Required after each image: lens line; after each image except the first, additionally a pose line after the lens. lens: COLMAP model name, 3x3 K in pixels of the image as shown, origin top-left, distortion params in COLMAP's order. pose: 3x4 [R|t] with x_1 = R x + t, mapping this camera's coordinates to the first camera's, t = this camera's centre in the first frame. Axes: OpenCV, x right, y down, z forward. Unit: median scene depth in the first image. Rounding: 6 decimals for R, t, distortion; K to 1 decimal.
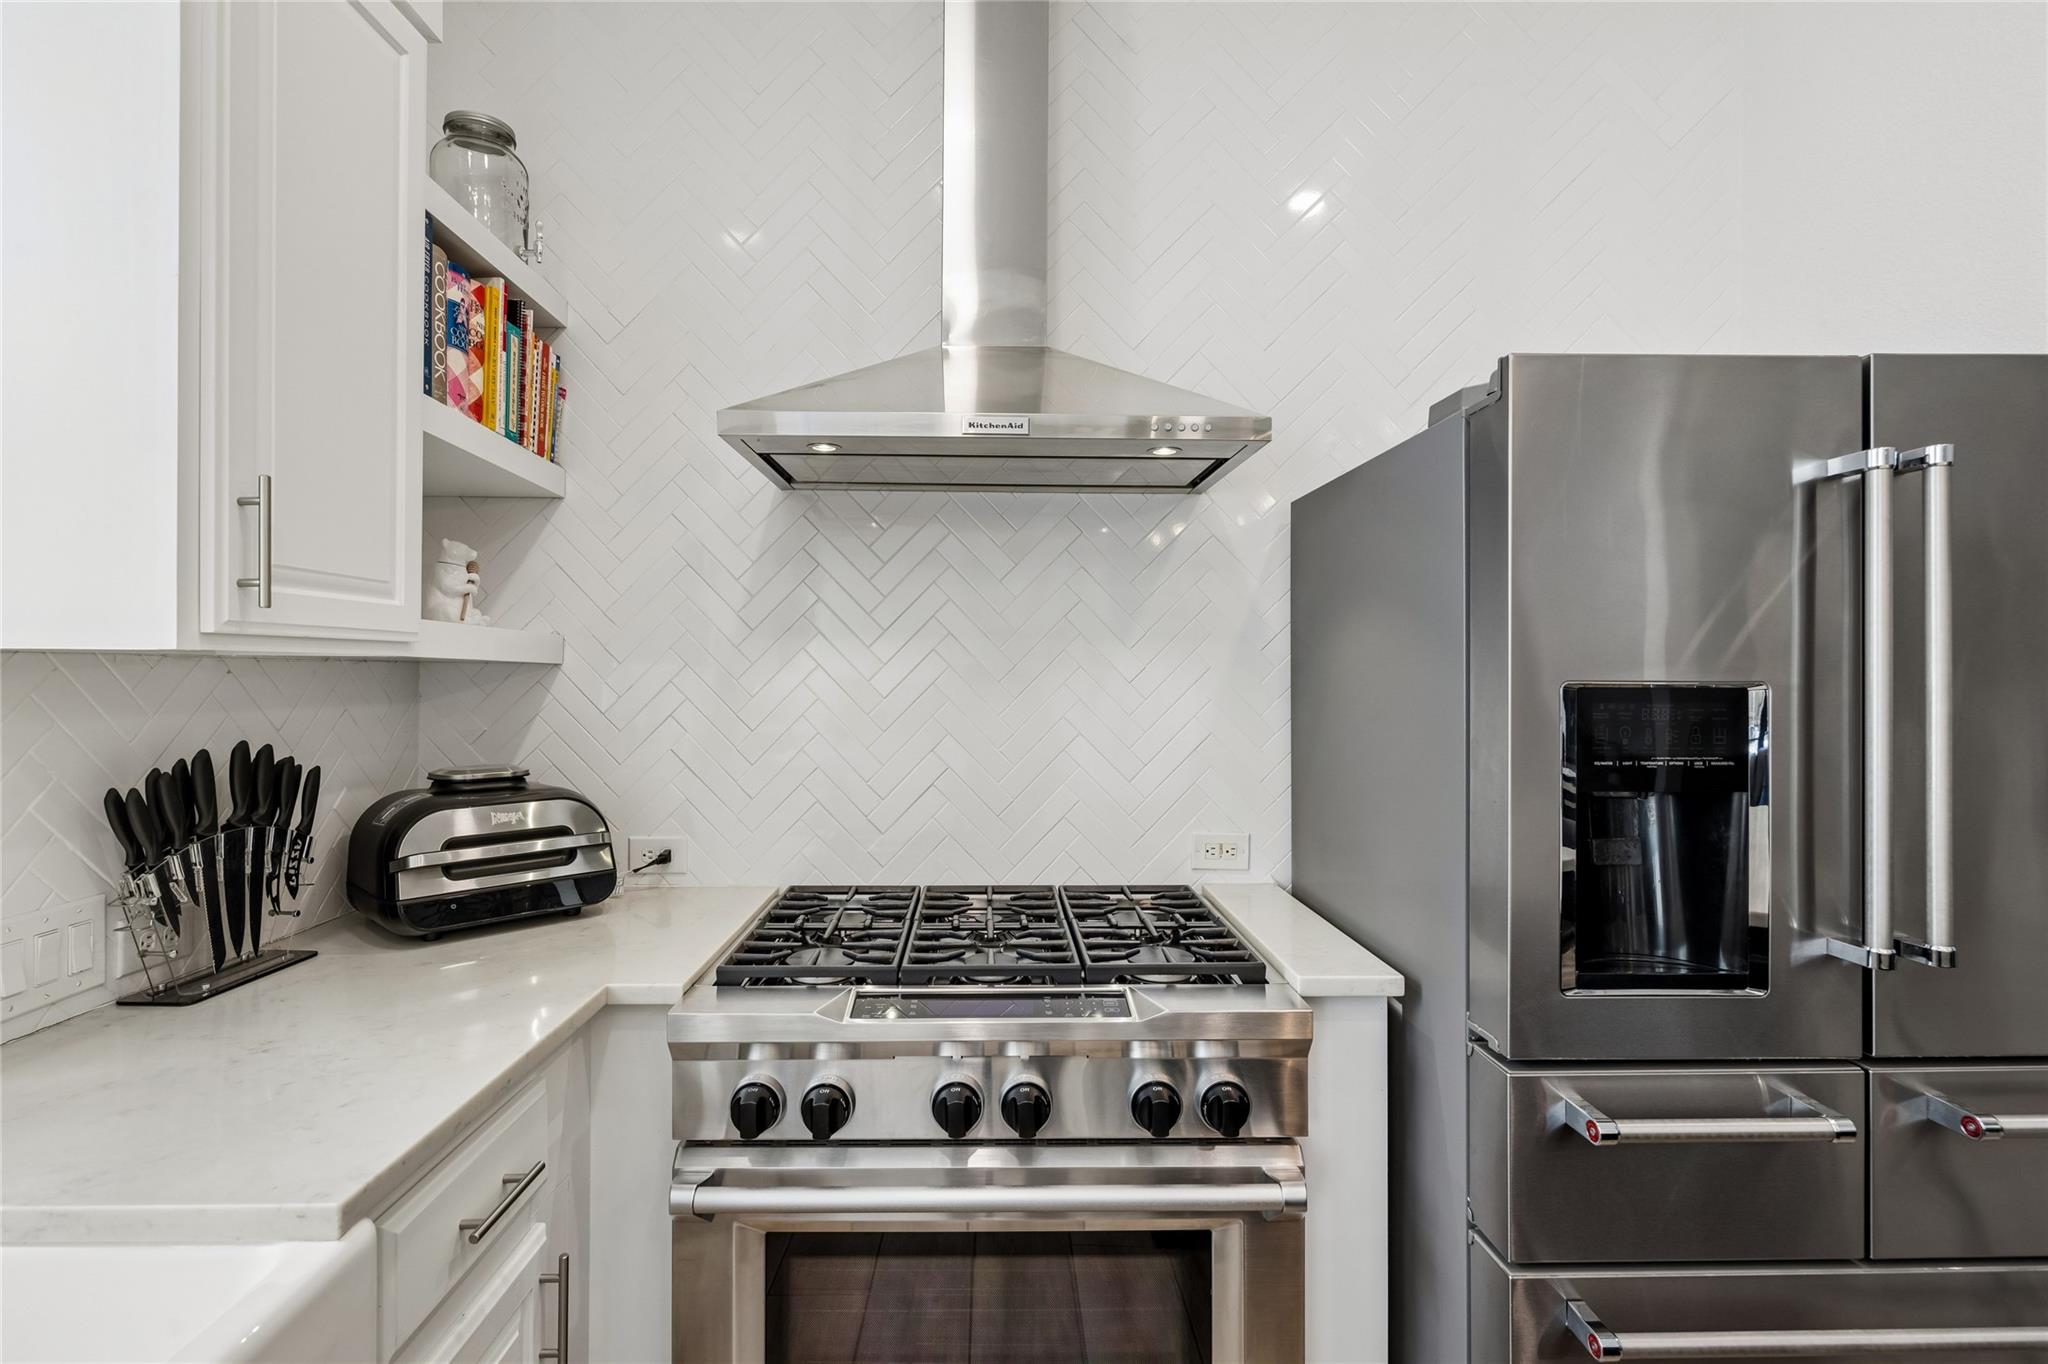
lens RADIAL K [[972.3, 0, 1011.0], [0, 972.3, 670.5], [0, 0, 1]] dist [-0.023067, -0.000008]
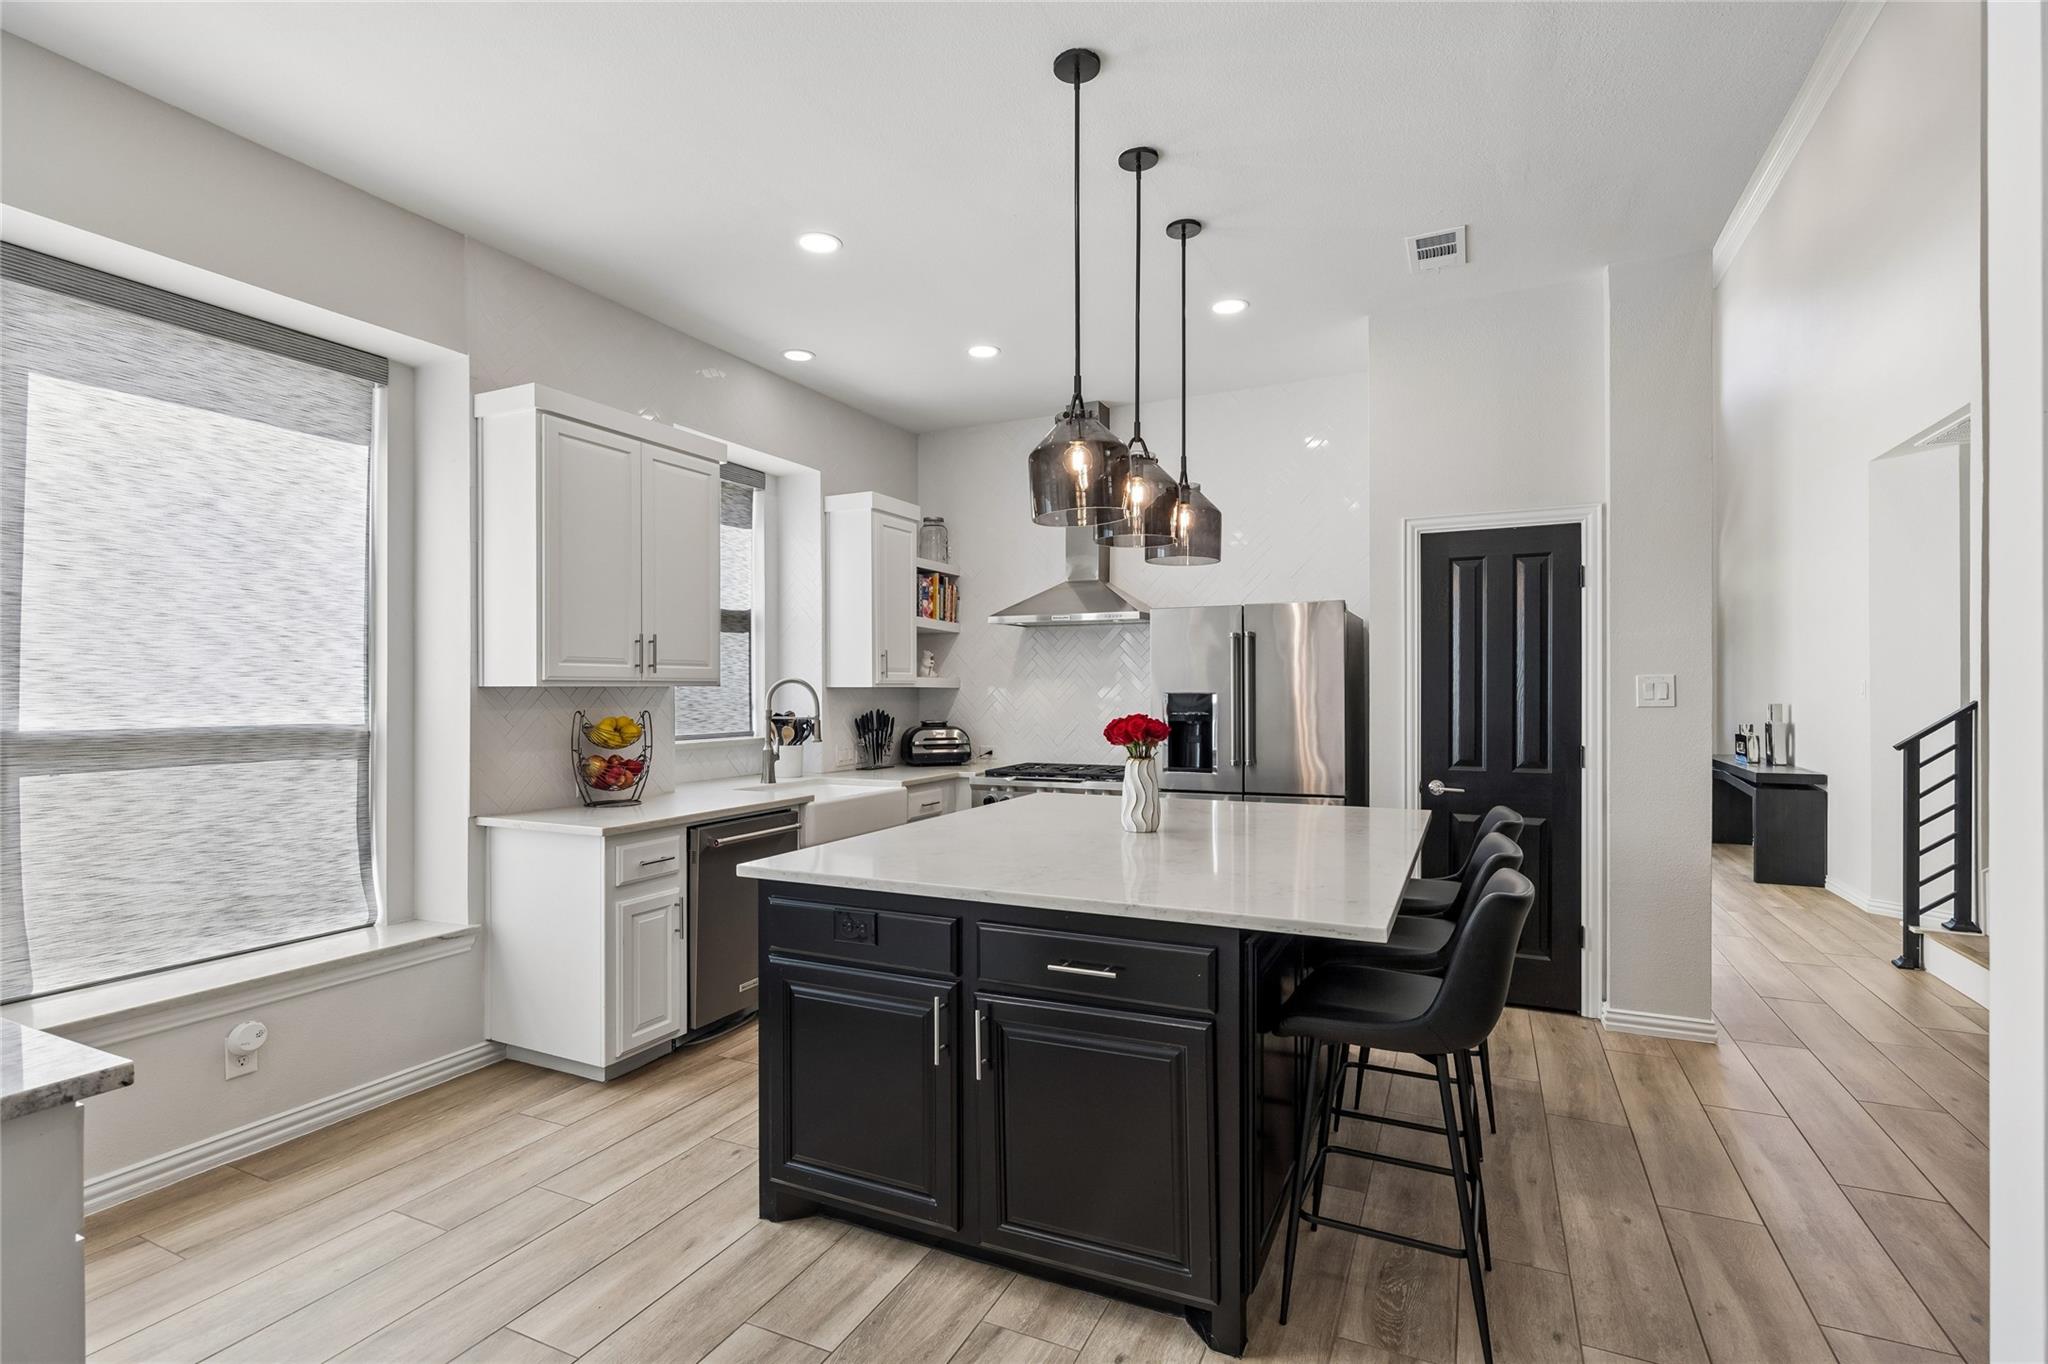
lens RADIAL K [[972.3, 0, 1024.7], [0, 972.3, 689.6], [0, 0, 1]] dist [-0.023067, -0.000008]
pose [[0.895579, -0.008728, -0.444817, 1.342057], [0.009596, 0.999954, -0.000299, -0.000512], [0.444799, -0.004001, 0.895621, -2.046168]]
